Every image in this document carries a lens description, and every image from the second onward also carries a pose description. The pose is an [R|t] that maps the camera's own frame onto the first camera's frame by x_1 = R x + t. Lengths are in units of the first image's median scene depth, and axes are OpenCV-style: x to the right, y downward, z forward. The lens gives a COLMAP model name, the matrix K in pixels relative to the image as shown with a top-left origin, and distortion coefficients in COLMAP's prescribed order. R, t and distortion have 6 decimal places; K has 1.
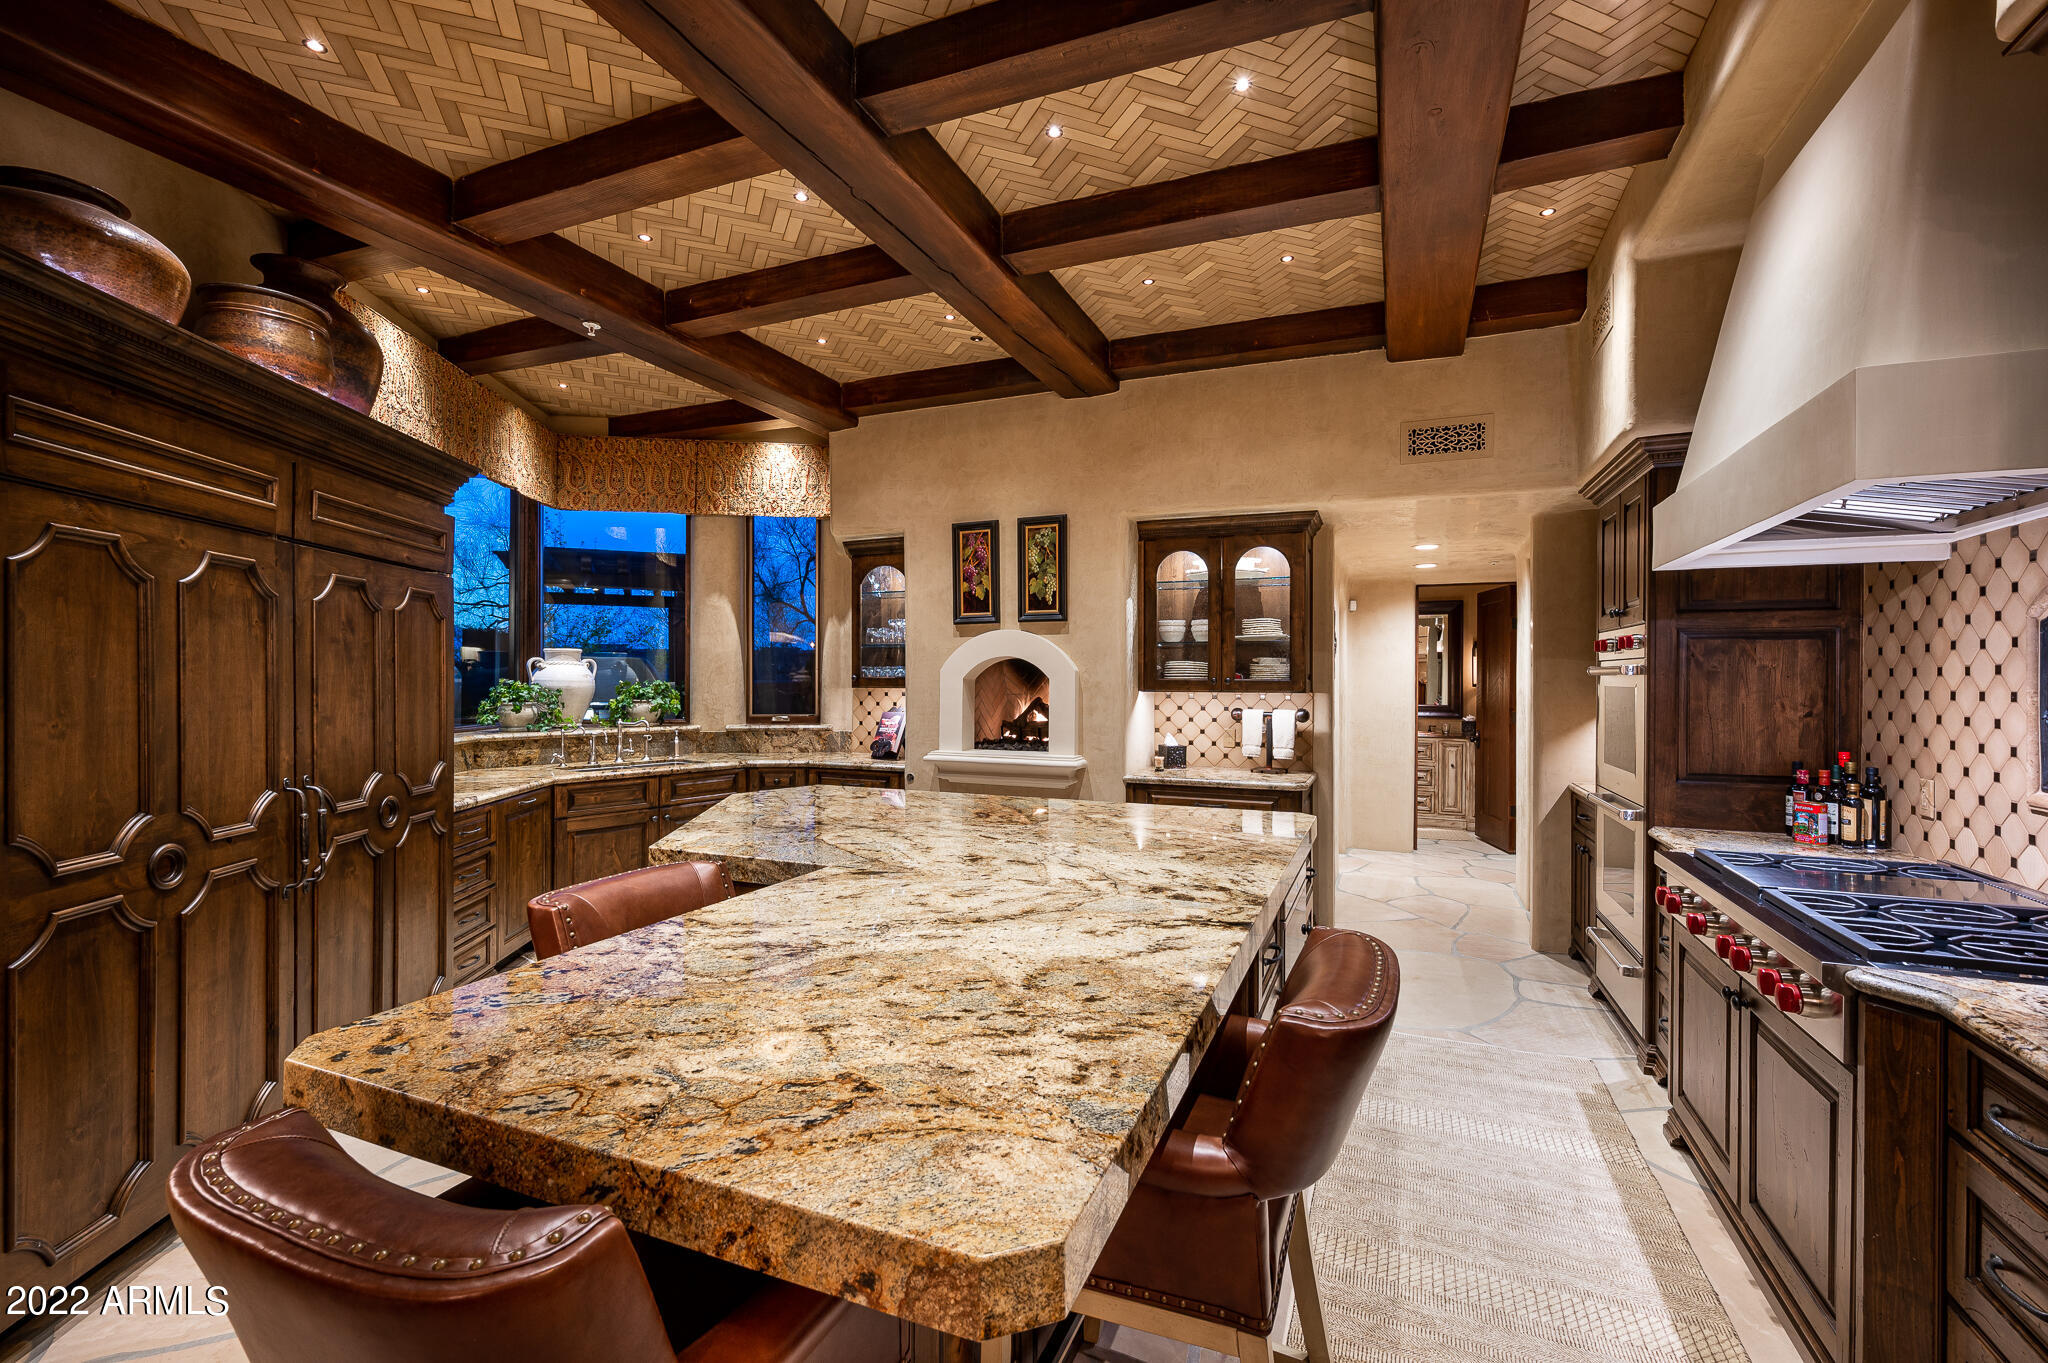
lens RADIAL K [[889.4, 0, 1014.9], [0, 889.4, 679.5], [0, 0, 1]] dist [0.001064, 0.000486]
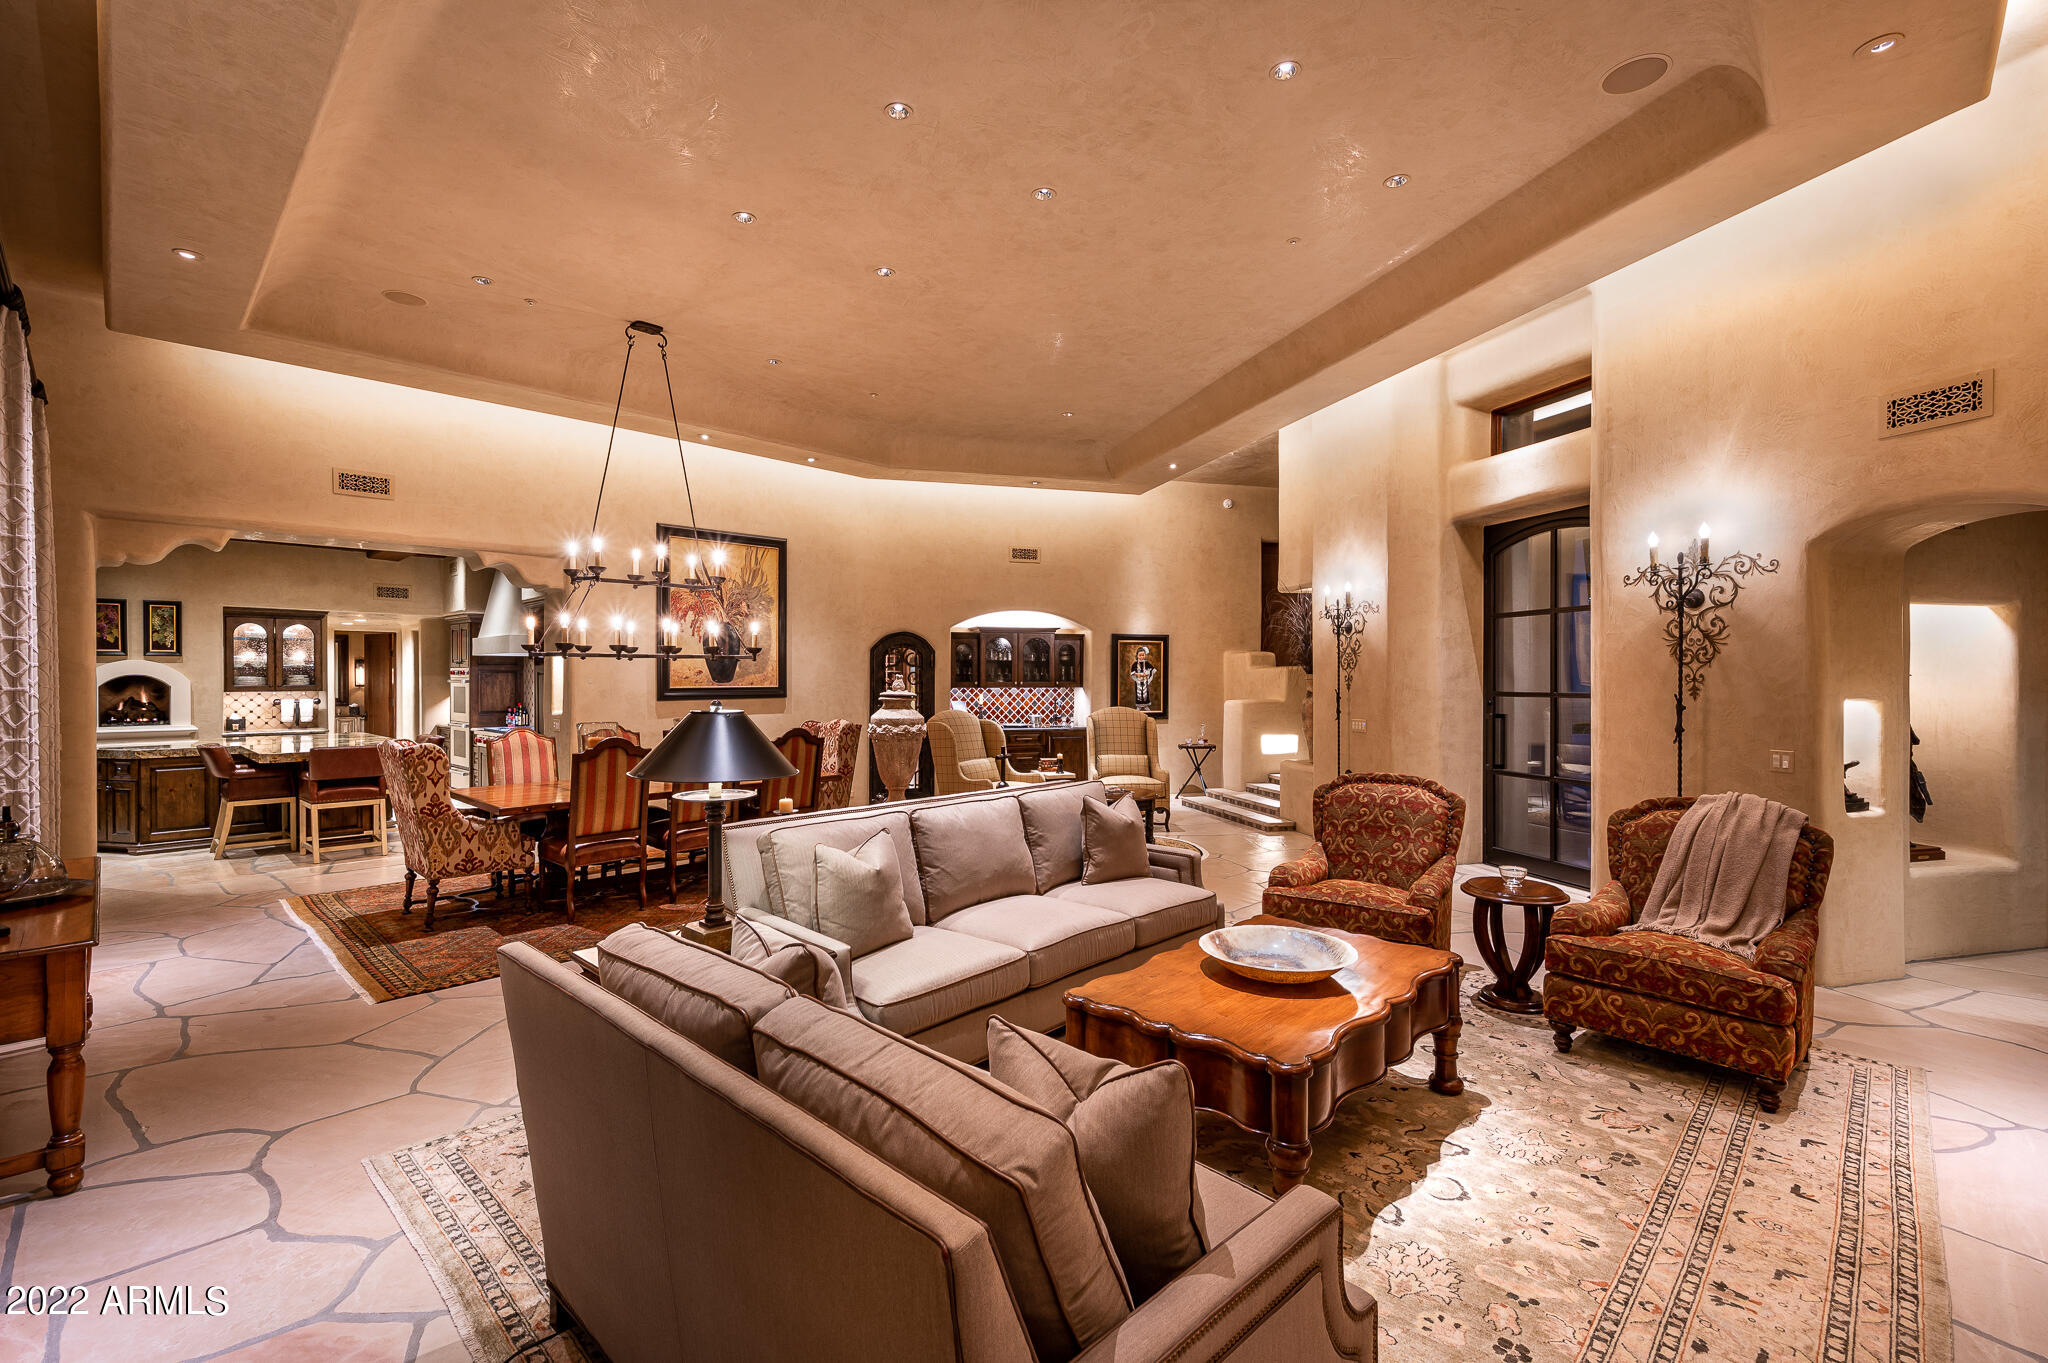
lens RADIAL K [[879.9, 0, 1011.7], [0, 879.9, 680.2], [0, 0, 1]] dist [0.000452, 0.000126]
pose [[0.354566, -0.006750, 0.935007, -1.093211], [0.003753, 0.999976, 0.005796, -0.017771], [-0.935024, 0.001454, 0.354582, -1.368396]]
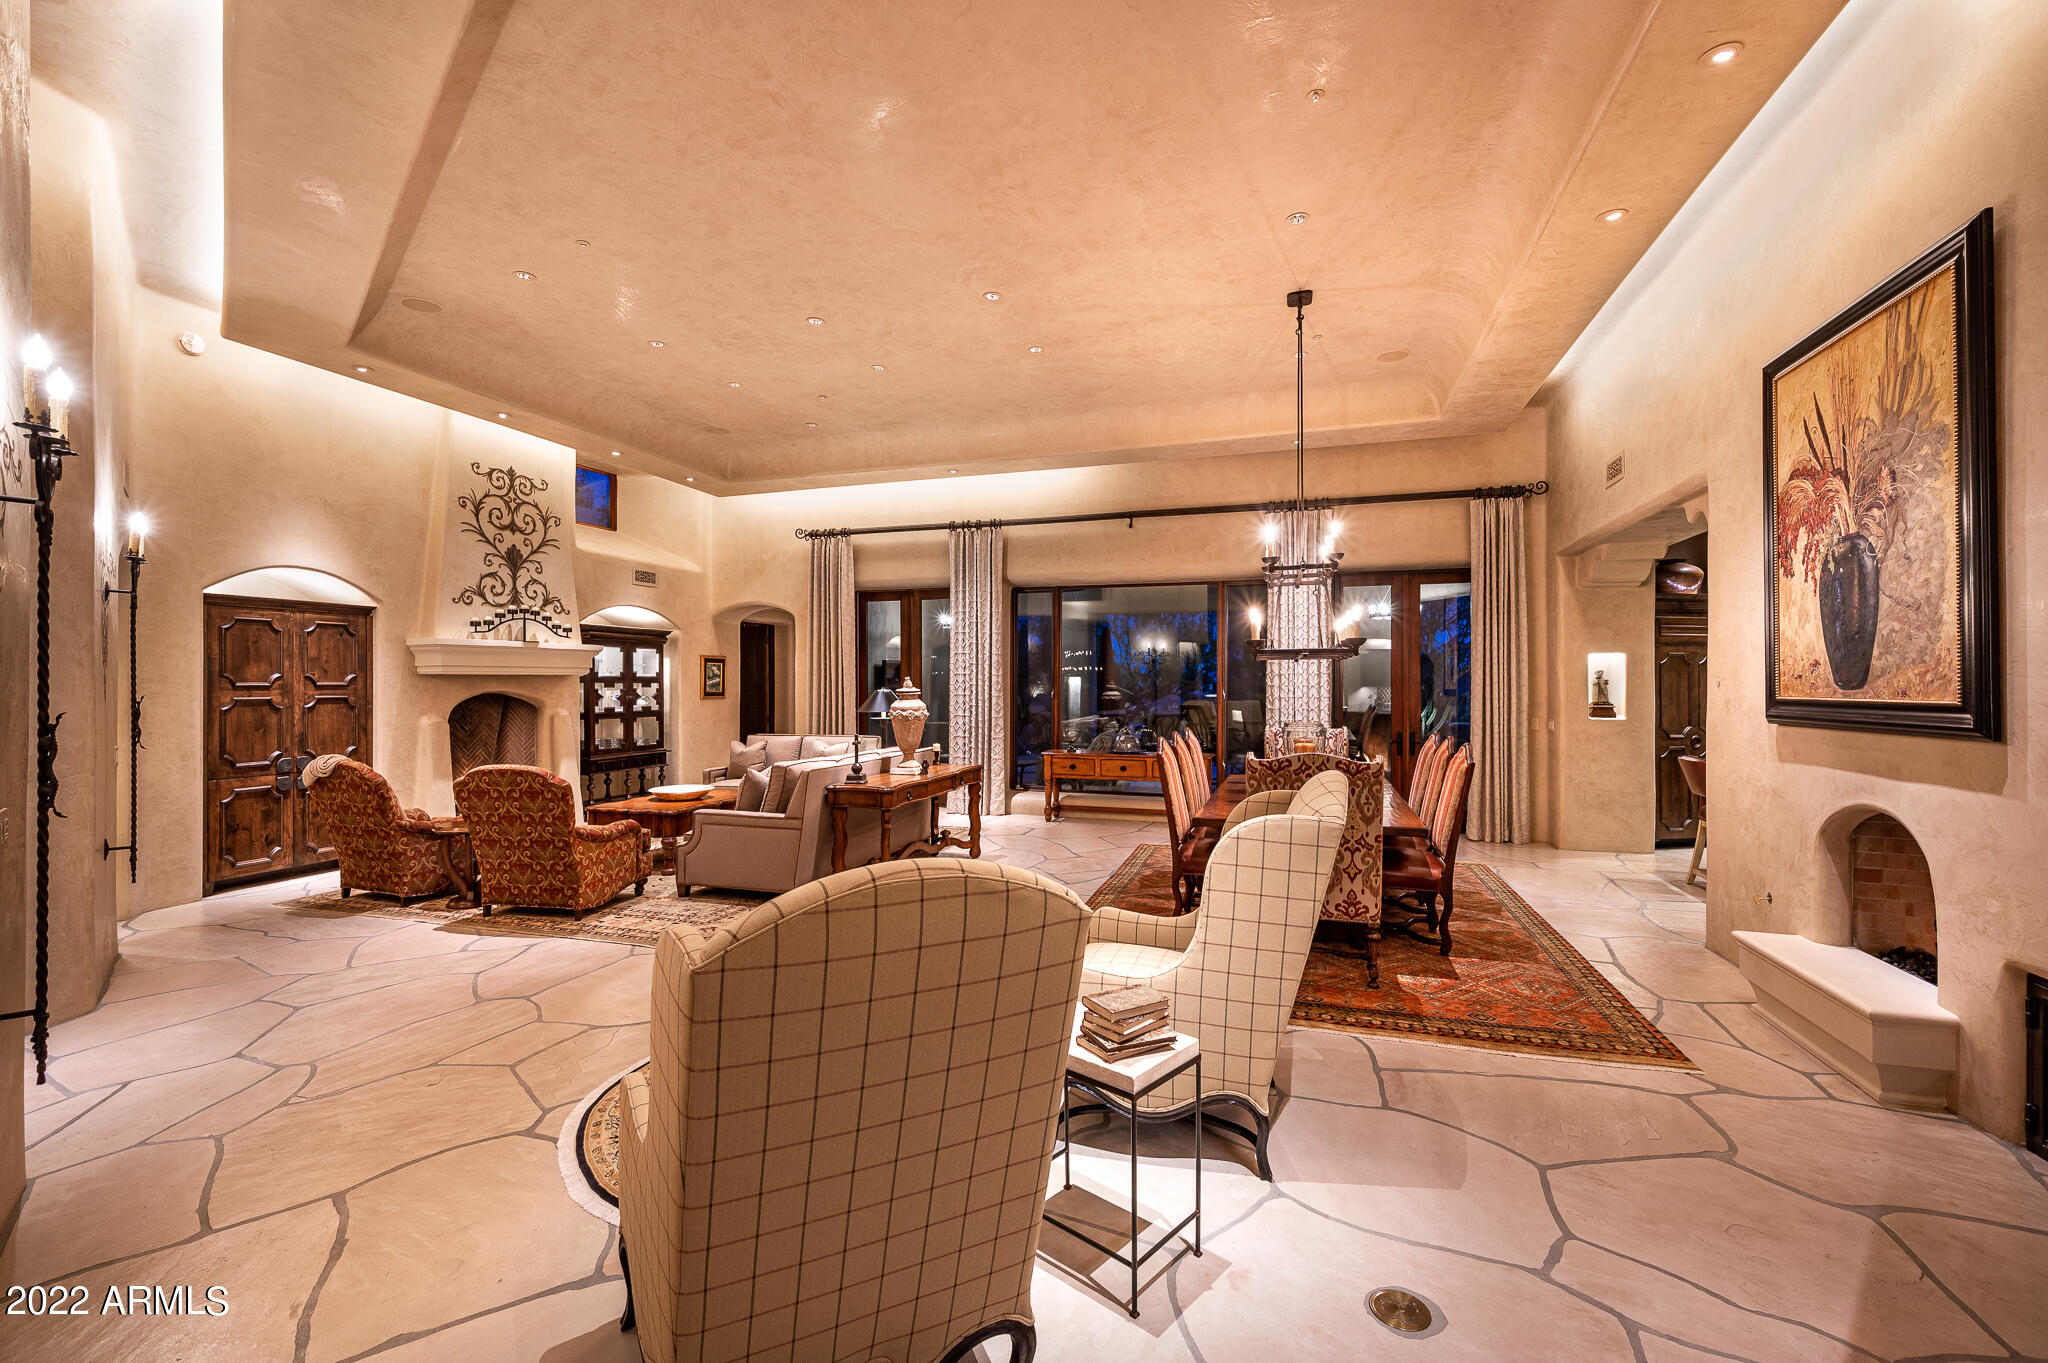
lens RADIAL K [[880.1, 0, 1026.6], [0, 880.1, 678.8], [0, 0, 1]] dist [0.001696, 0.000178]
pose [[0.104707, -0.007693, -0.994473, 1.017403], [-0.001633, 0.999967, -0.007908, -0.005988], [0.994502, 0.002452, 0.104691, -0.911879]]
